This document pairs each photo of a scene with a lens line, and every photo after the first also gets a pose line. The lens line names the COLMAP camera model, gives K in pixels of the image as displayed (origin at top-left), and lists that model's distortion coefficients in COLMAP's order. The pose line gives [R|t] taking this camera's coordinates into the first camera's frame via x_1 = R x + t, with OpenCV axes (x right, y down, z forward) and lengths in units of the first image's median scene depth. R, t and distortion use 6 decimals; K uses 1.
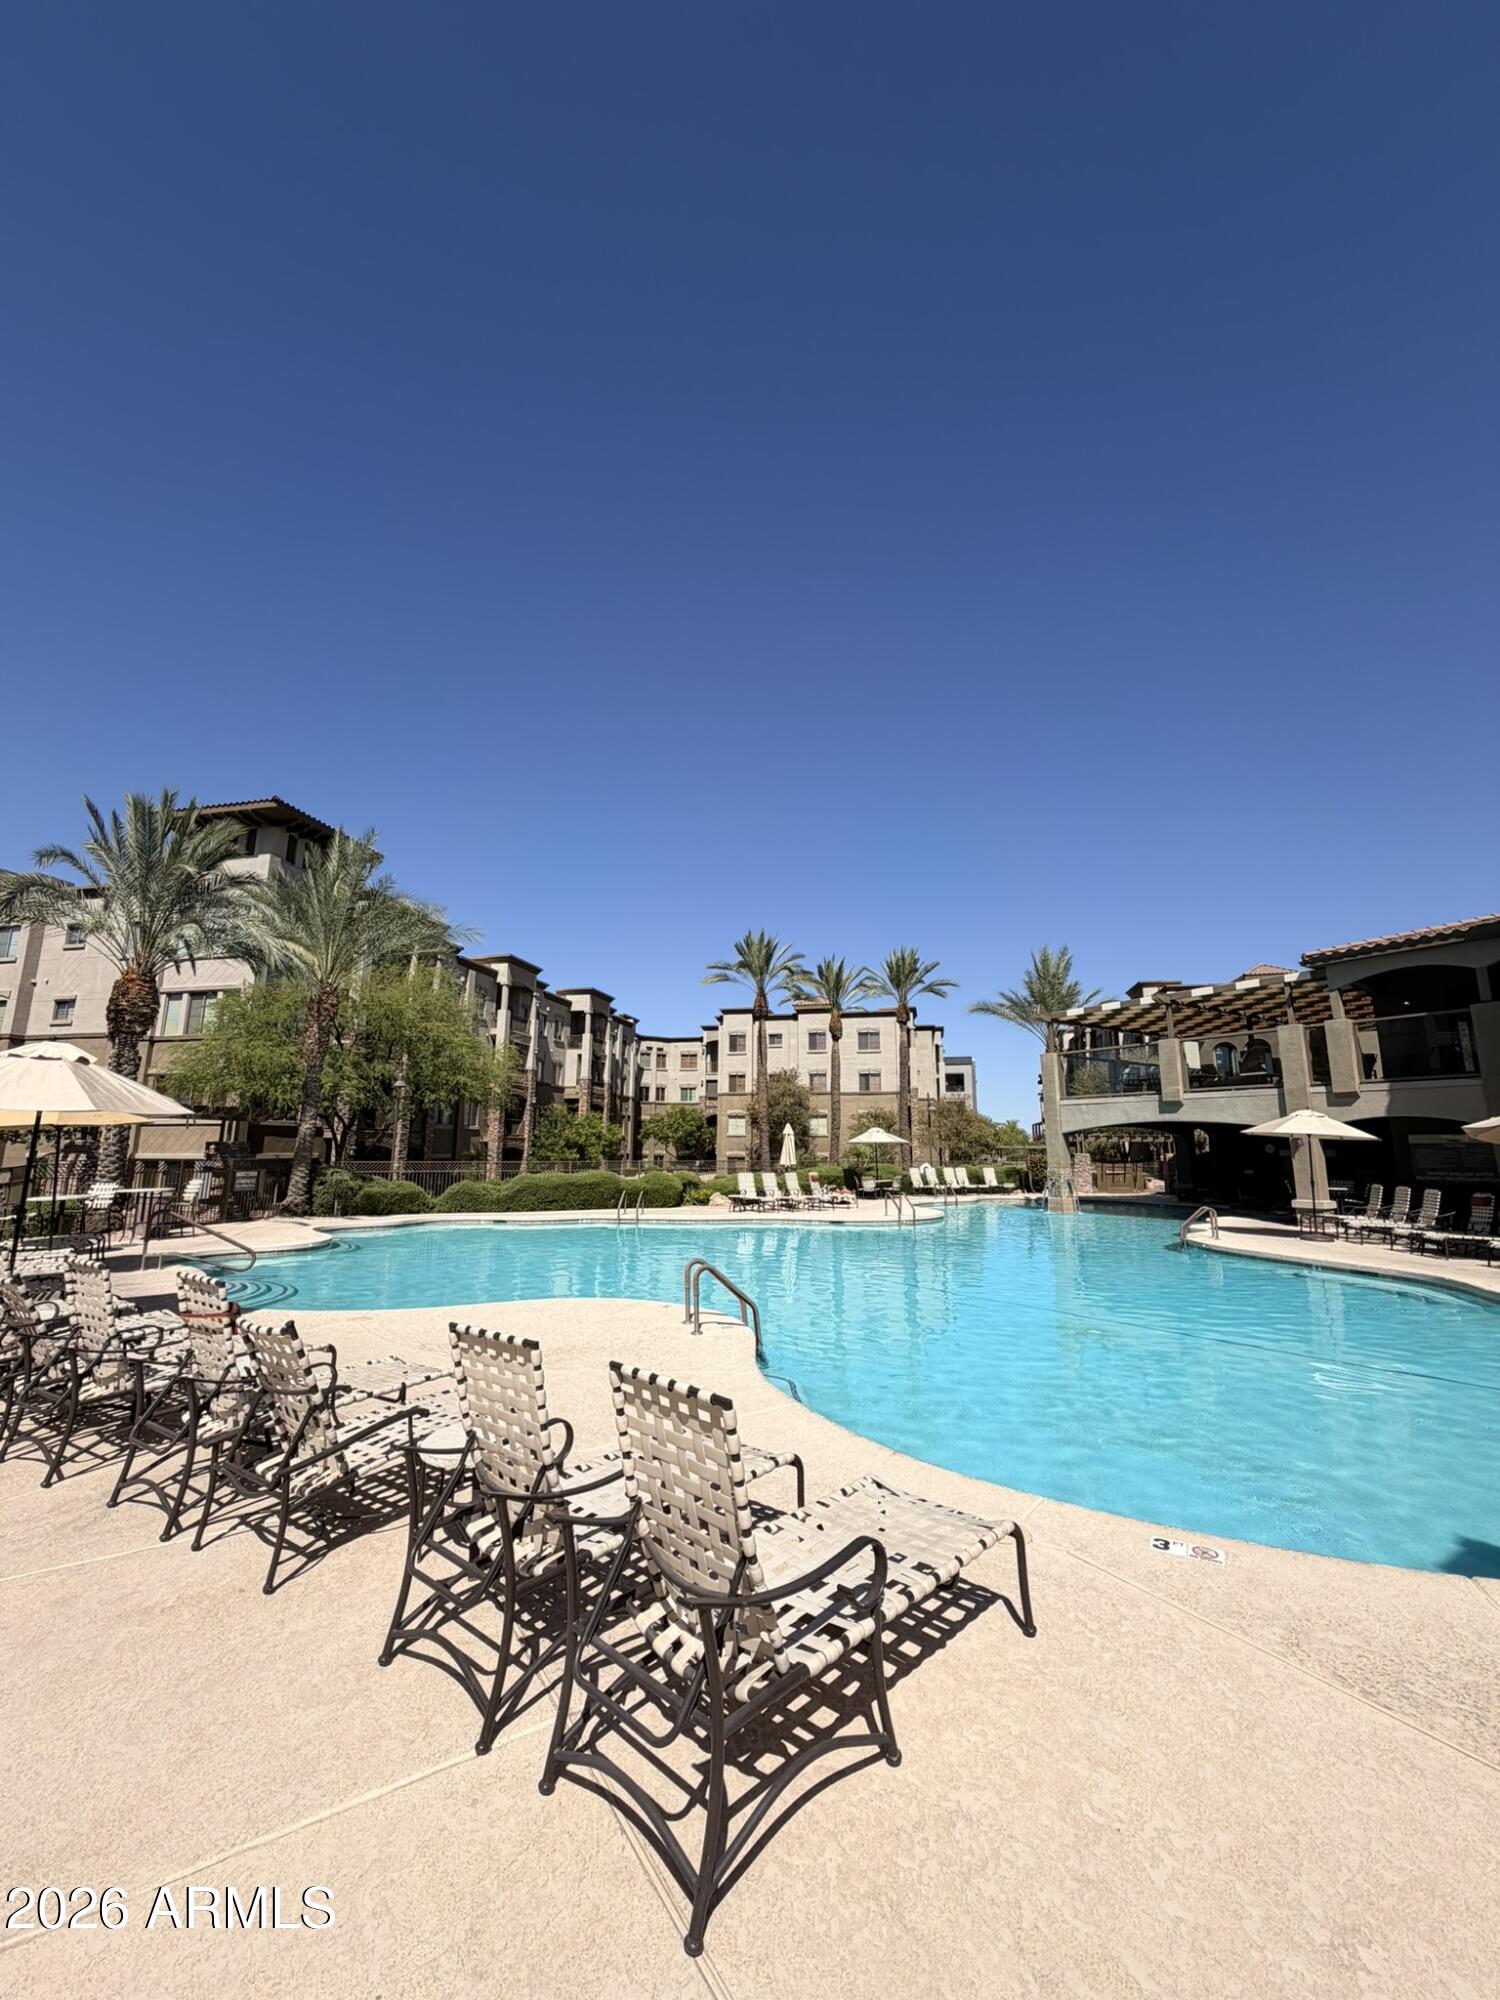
lens RADIAL K [[802.5, 0, 755.7], [0, 802.5, 997.9], [0, 0, 1]] dist [0.000104, 0.000001]
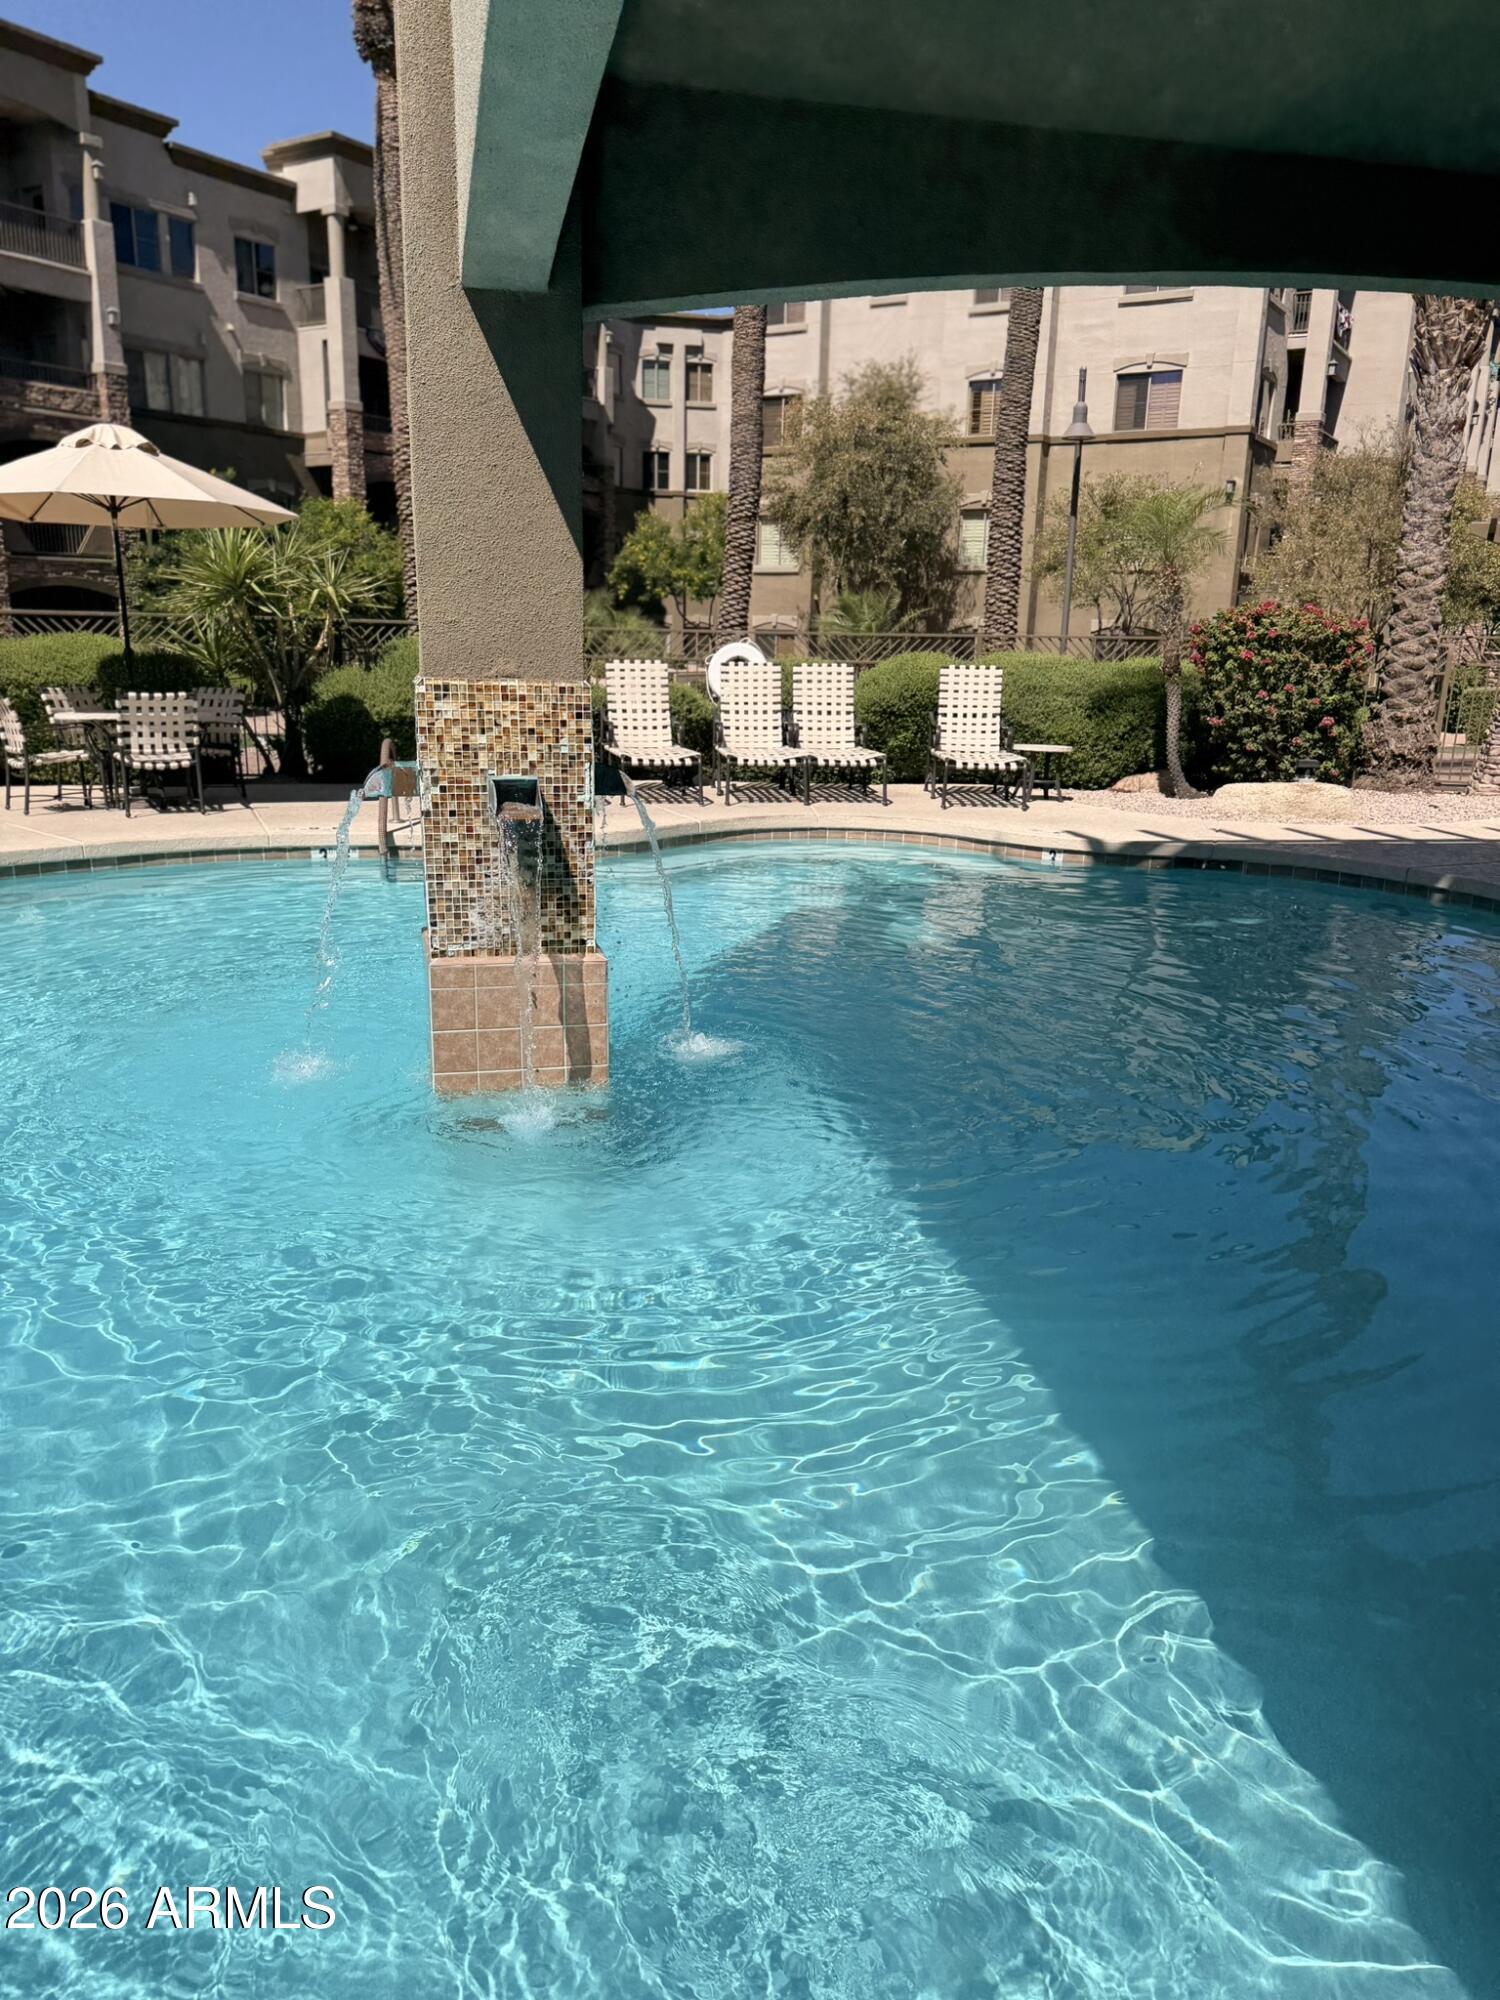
lens RADIAL K [[1397.4, 0, 749.2], [0, 1397.4, 996.2], [0, 0, 1]] dist [-0.000412, 0.000762]
pose [[0.930173, 0.113253, -0.349217, 0.222327], [0.047157, 0.906490, 0.419586, 0.081618], [0.364081, -0.406755, 0.837852, 0.395336]]
